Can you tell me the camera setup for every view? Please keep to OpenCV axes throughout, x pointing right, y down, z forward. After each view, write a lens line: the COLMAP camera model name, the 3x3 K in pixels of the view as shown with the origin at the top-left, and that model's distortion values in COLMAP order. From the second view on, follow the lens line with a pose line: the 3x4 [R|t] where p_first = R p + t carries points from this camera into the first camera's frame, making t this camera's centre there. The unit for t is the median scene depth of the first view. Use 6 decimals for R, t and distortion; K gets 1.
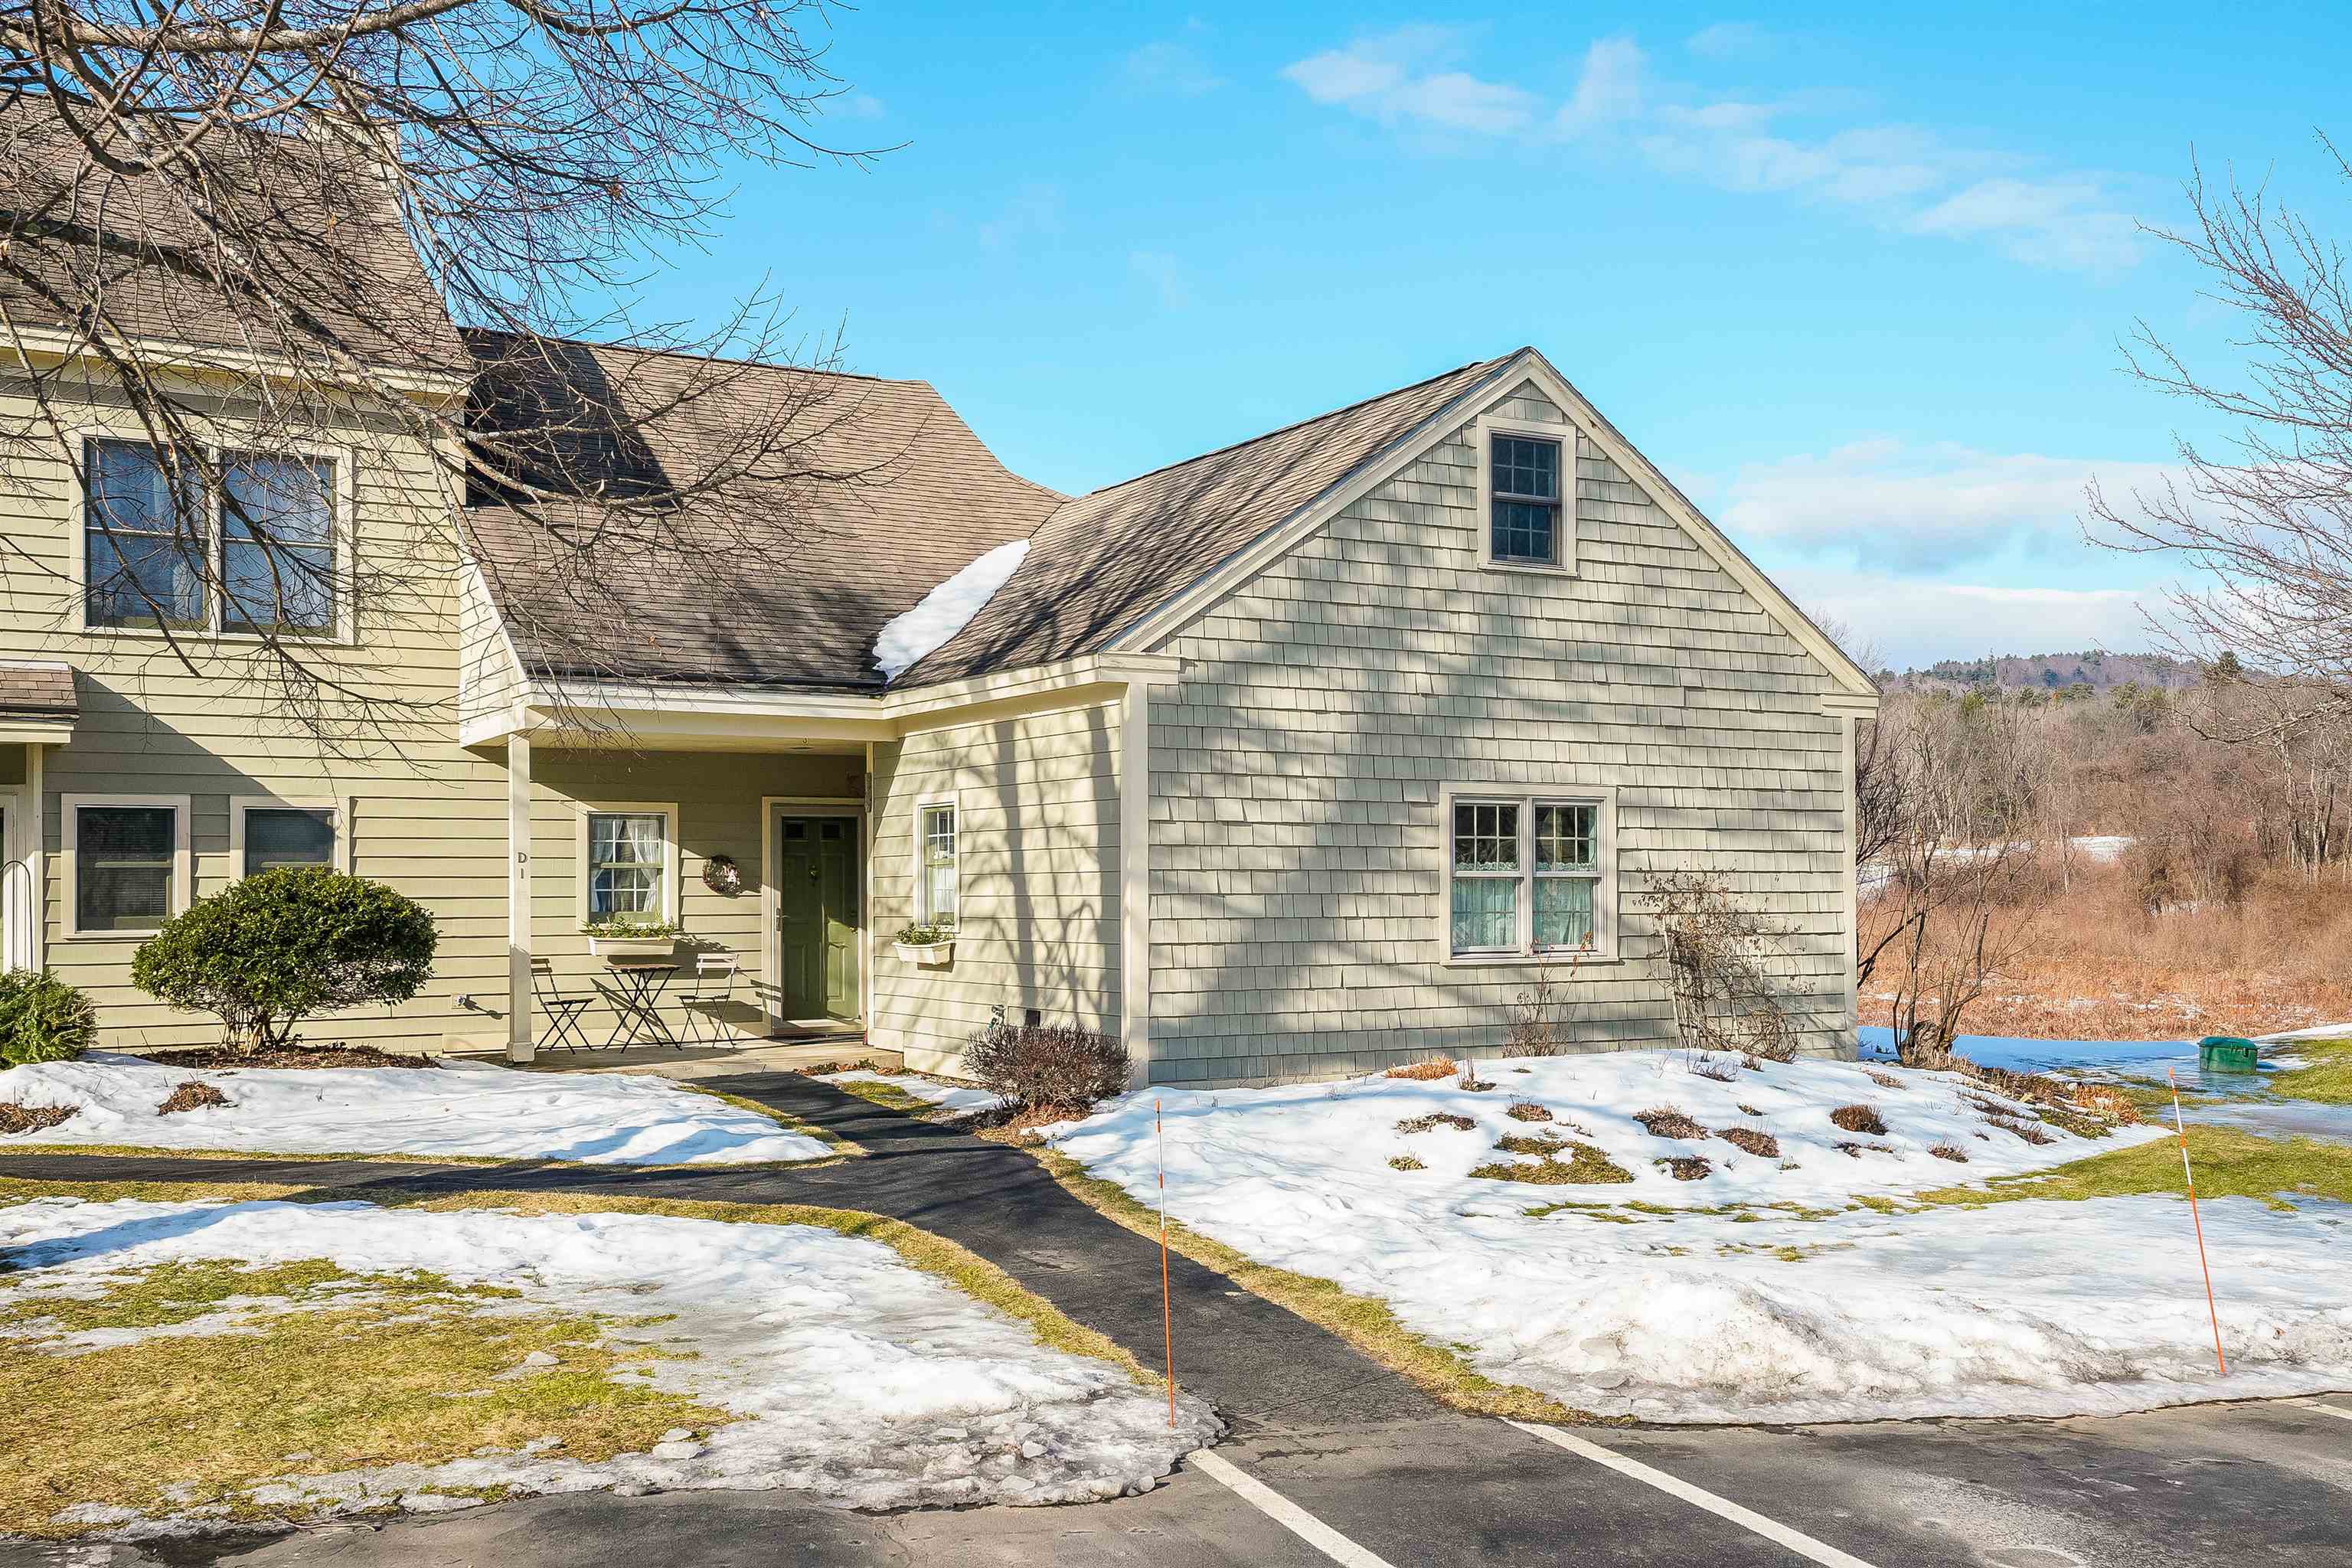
lens RADIAL K [[2339.3, 0, 1185.0], [0, 2339.3, 854.4], [0, 0, 1]] dist [0.064608, 0.005708]
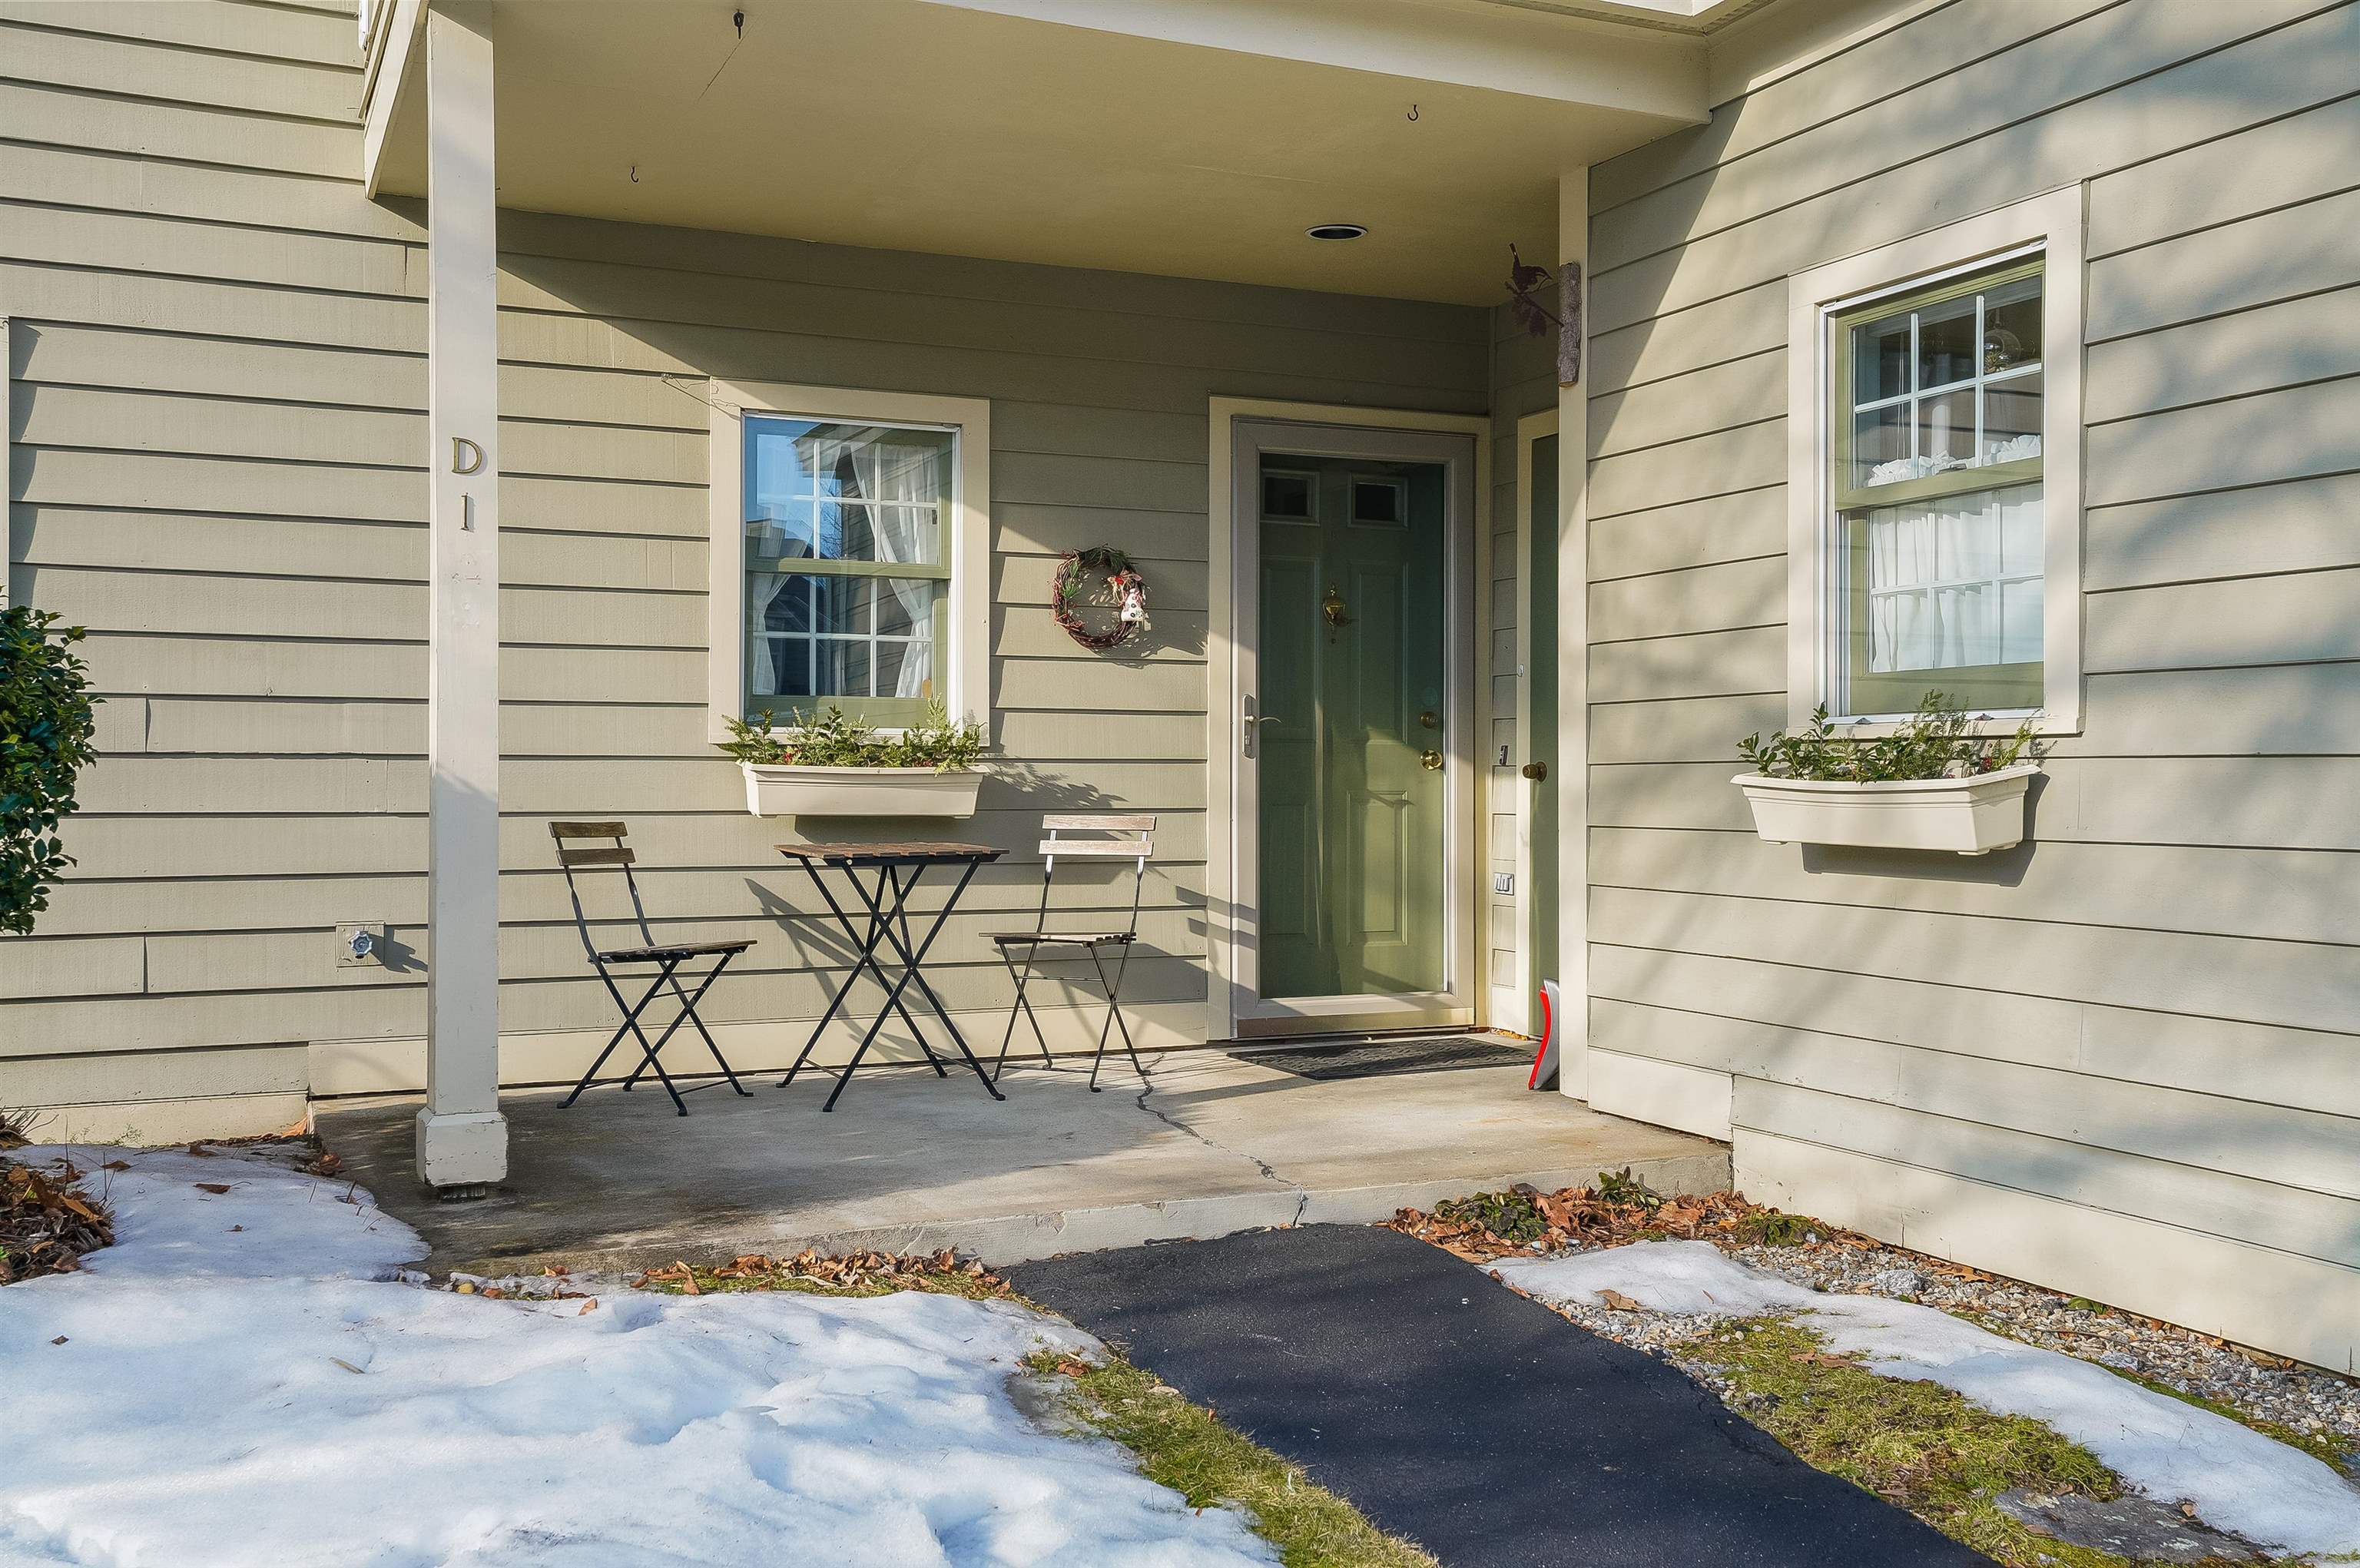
lens RADIAL K [[2222.7, 0, 1180.0], [0, 2222.7, 784.0], [0, 0, 1]] dist [0.062570, -0.000650]
pose [[0.993792, 0.007795, -0.110978, -0.171447], [-0.005909, 0.999833, 0.017310, 0.036405], [0.111094, -0.016547, 0.993672, 0.764294]]
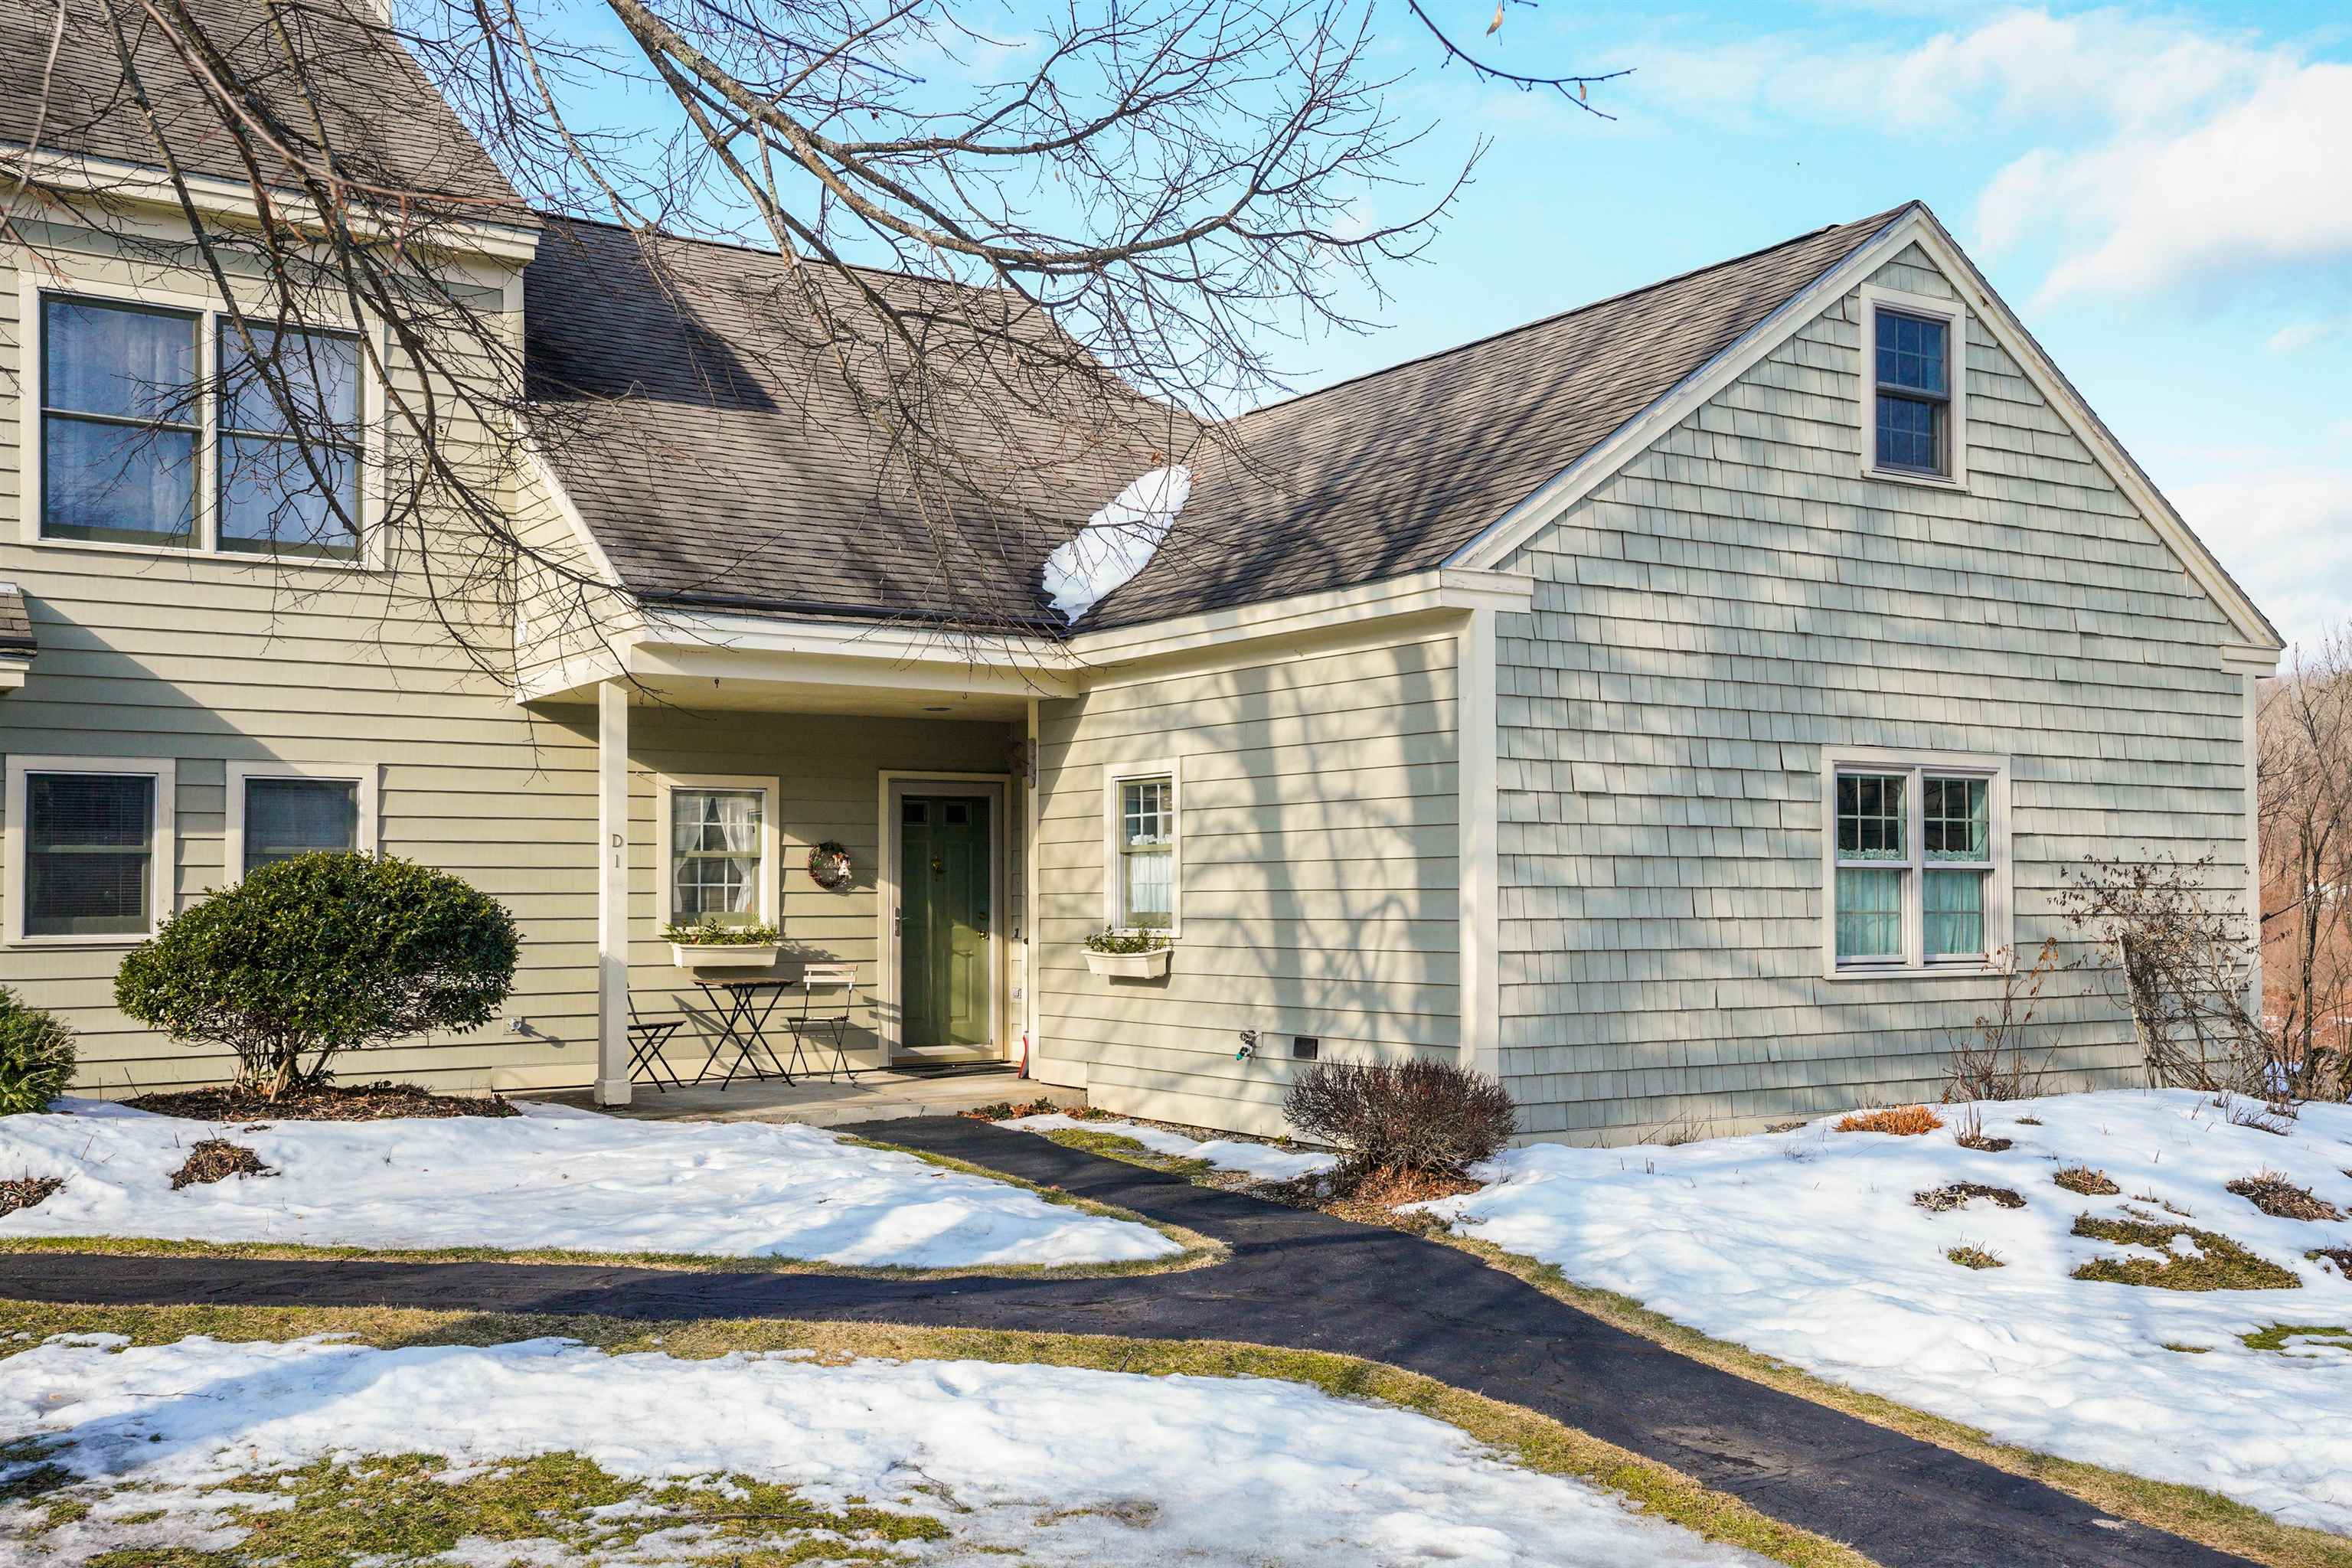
lens RADIAL K [[2352.2, 0, 1202.2], [0, 2352.2, 815.1], [0, 0, 1]] dist [0.069329, -0.008085]
pose [[0.997920, 0.003884, 0.064354, -0.142889], [-0.002572, 0.999788, -0.020453, 0.008605], [-0.064420, 0.020245, 0.997718, 0.214651]]
